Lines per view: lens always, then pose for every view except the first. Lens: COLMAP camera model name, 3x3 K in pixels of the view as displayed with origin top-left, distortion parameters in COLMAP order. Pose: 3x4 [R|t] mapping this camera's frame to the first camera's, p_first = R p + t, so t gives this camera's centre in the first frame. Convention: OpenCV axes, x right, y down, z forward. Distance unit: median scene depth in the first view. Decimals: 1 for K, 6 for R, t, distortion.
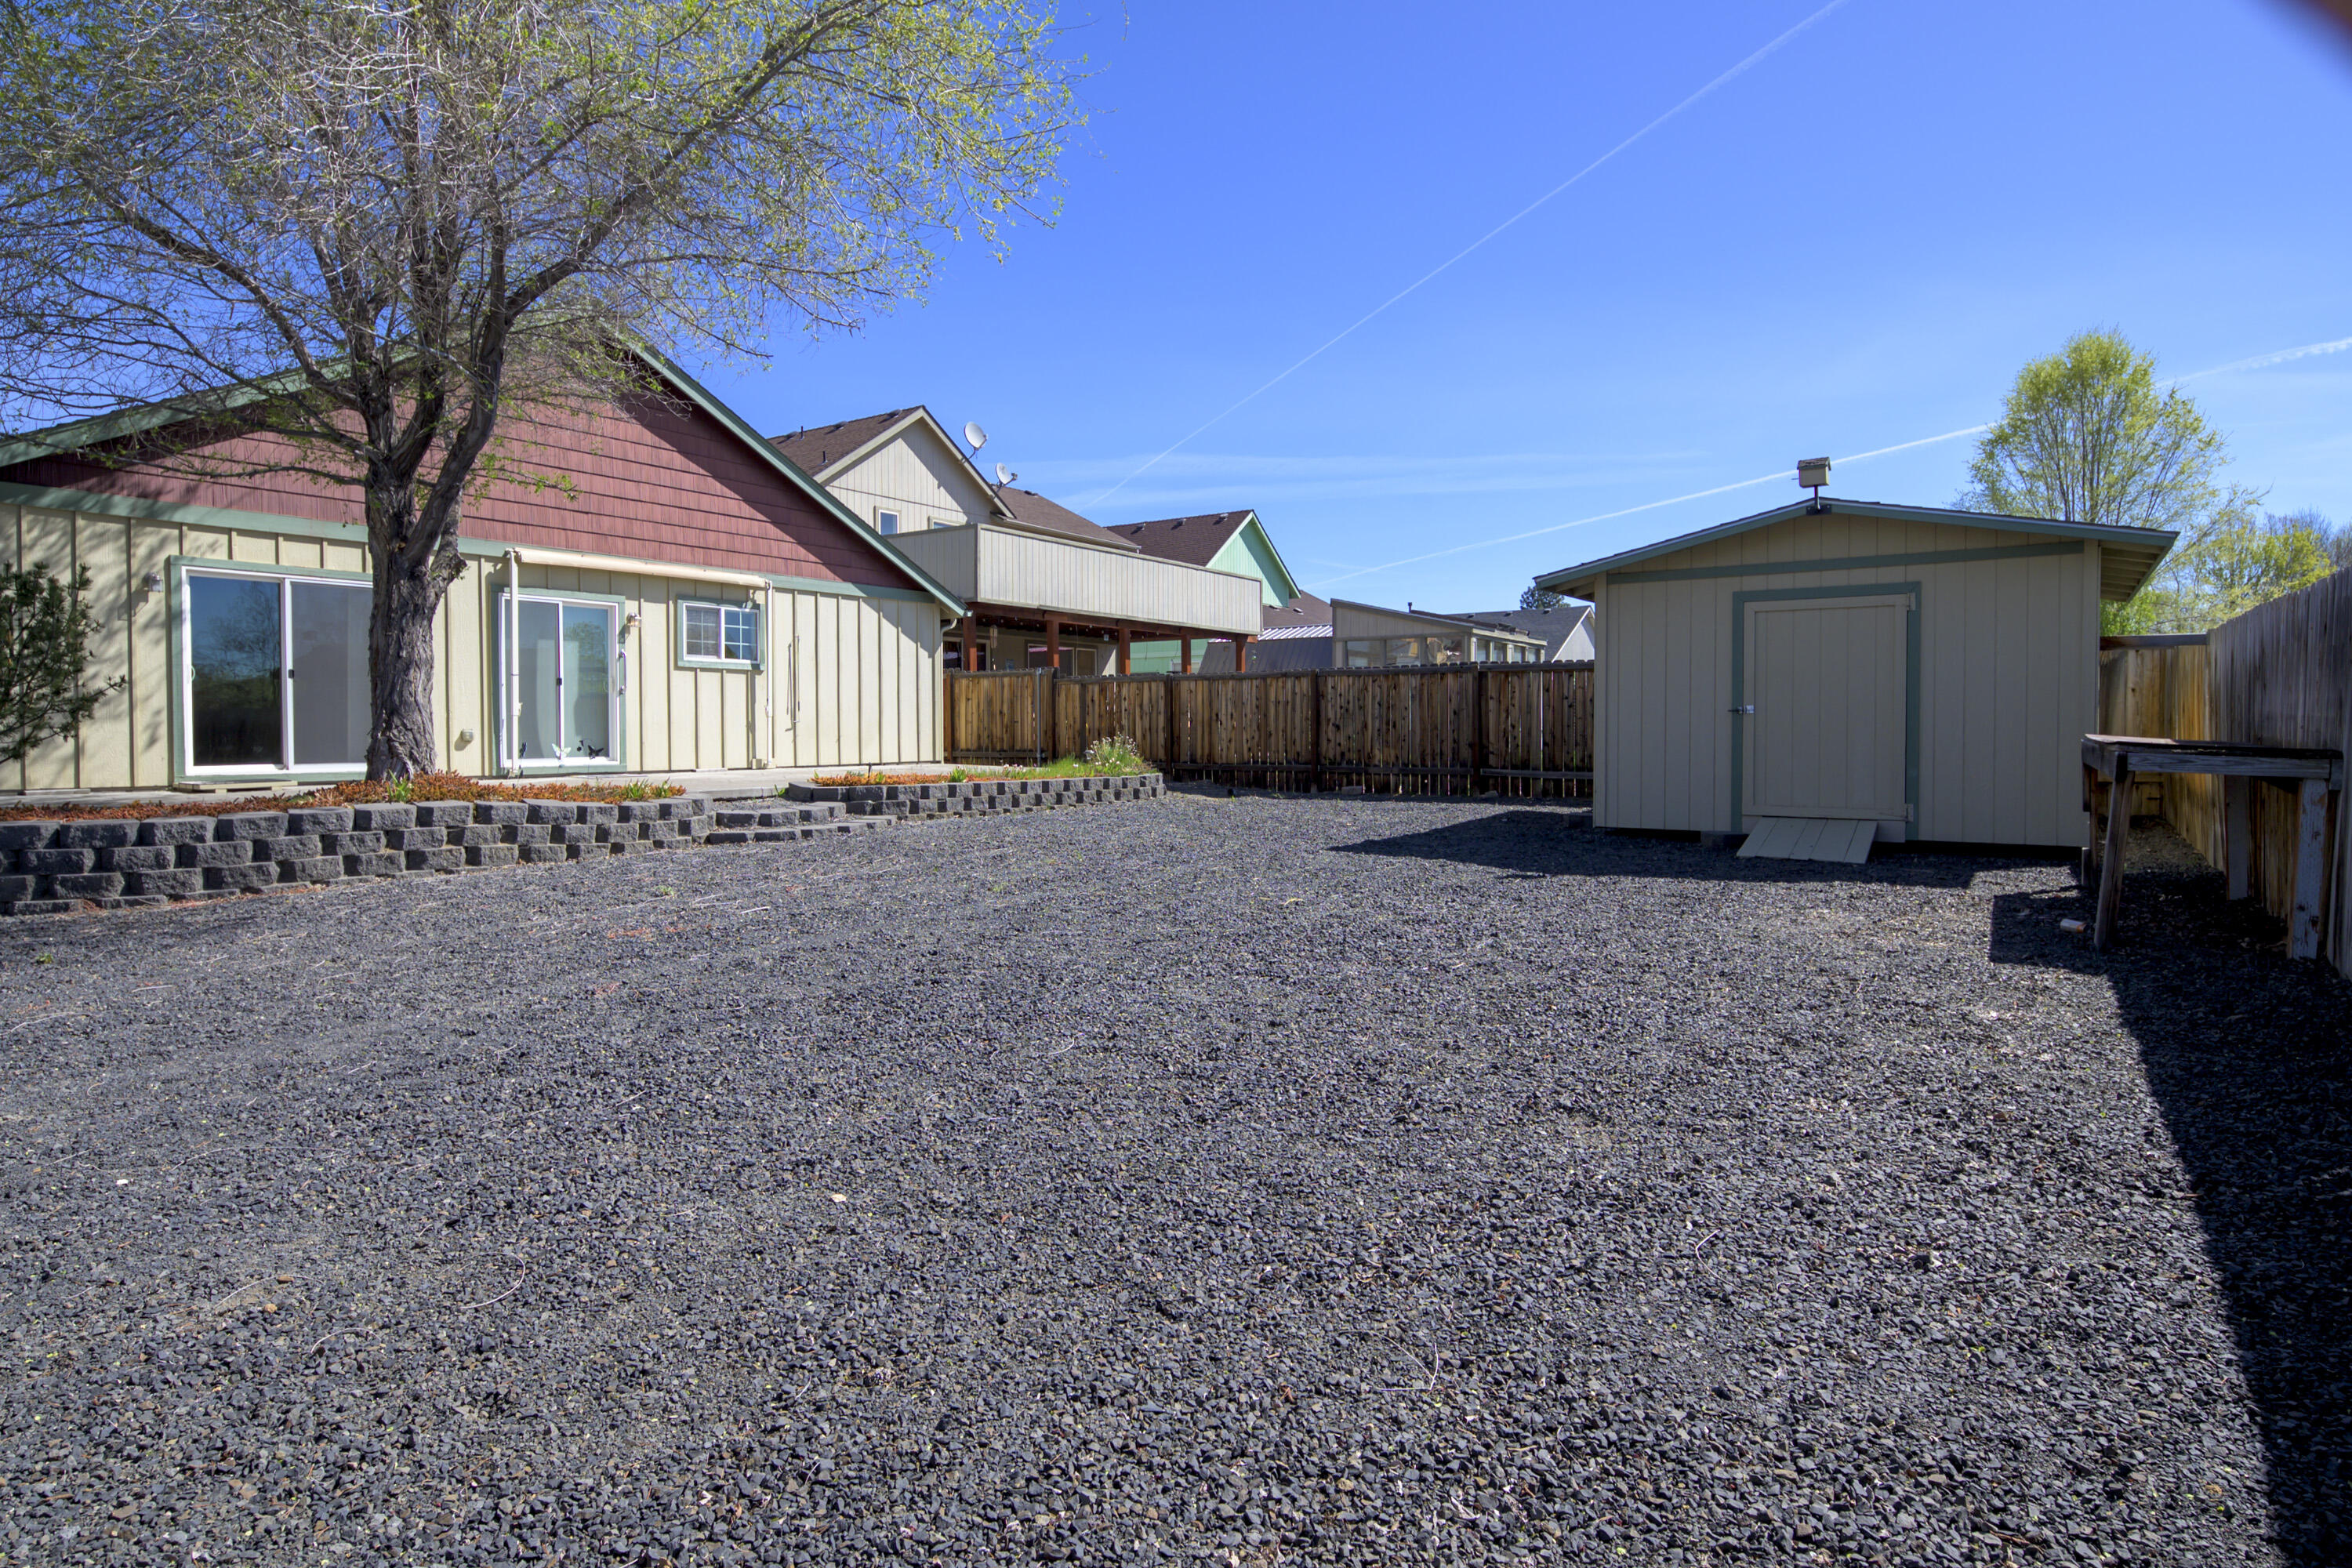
lens RADIAL K [[1296.4, 0, 1177.8], [0, 1296.4, 768.7], [0, 0, 1]] dist [0.001976, -0.000608]
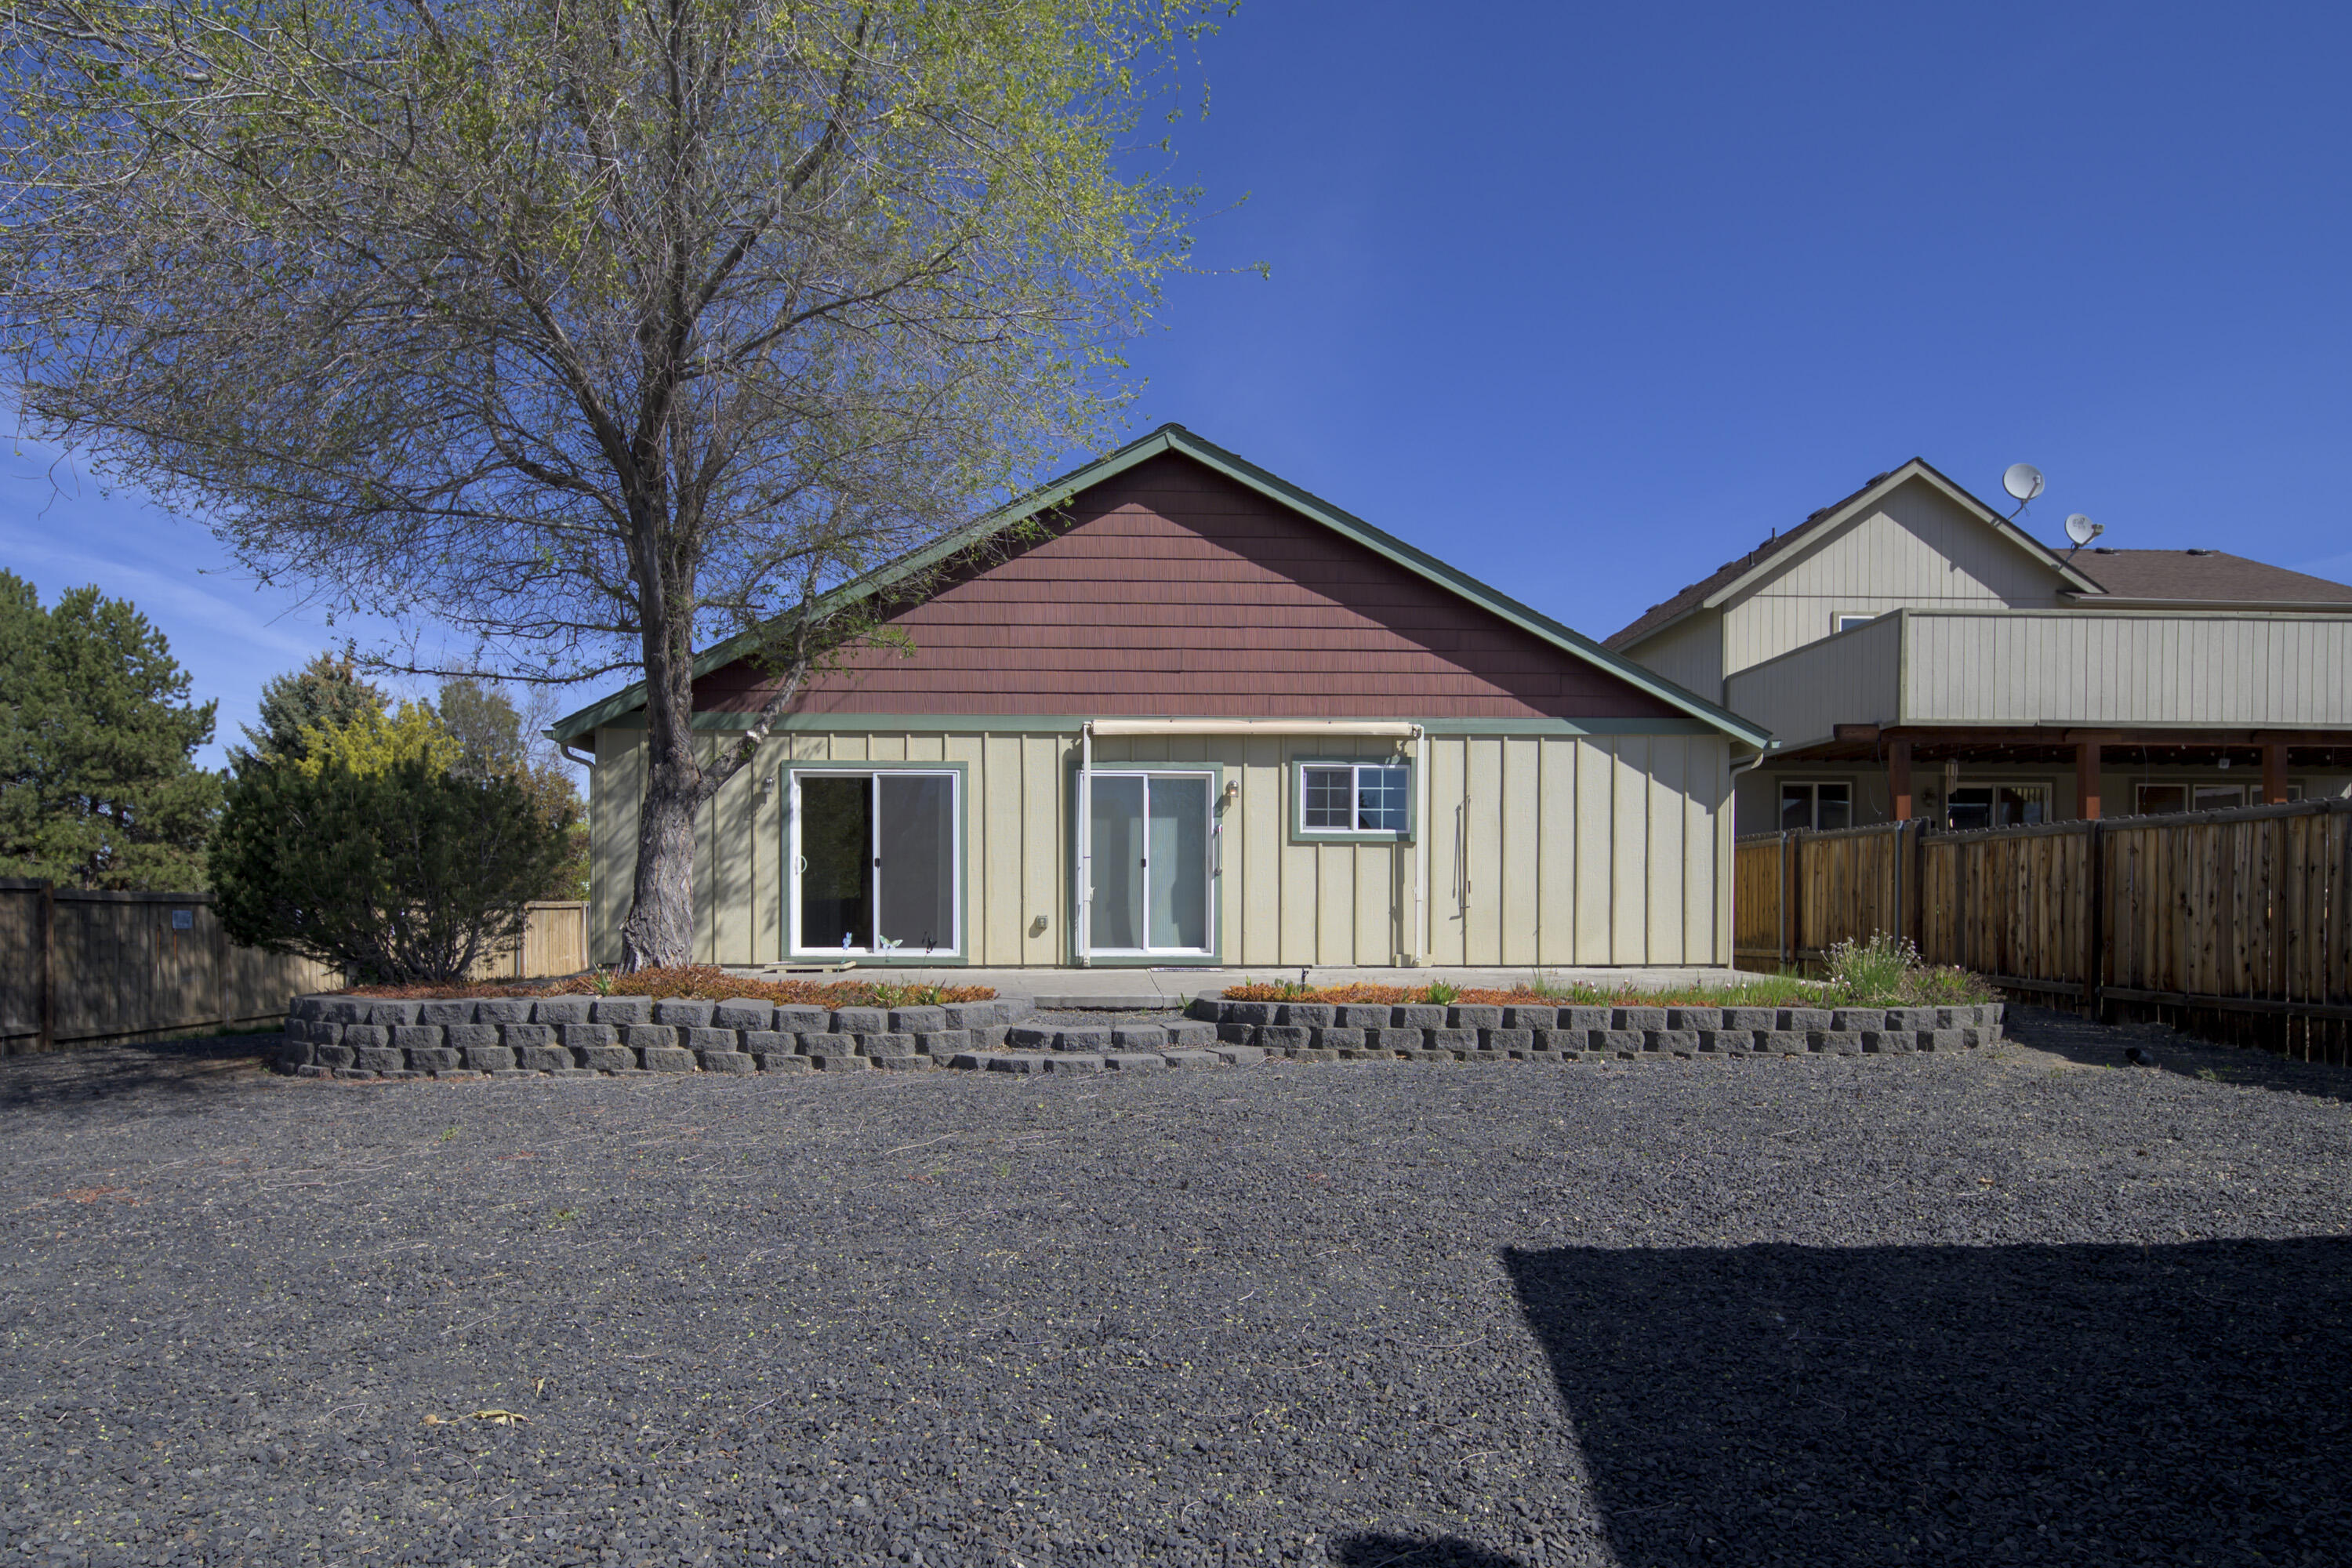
lens RADIAL K [[1296.4, 0, 1173.2], [0, 1296.4, 923.1], [0, 0, 1]] dist [0.001976, -0.000608]
pose [[0.586186, 0.013172, -0.810070, 0.245124], [-0.028630, 0.999580, -0.004463, -0.020521], [0.809671, 0.025808, 0.586317, 0.454701]]
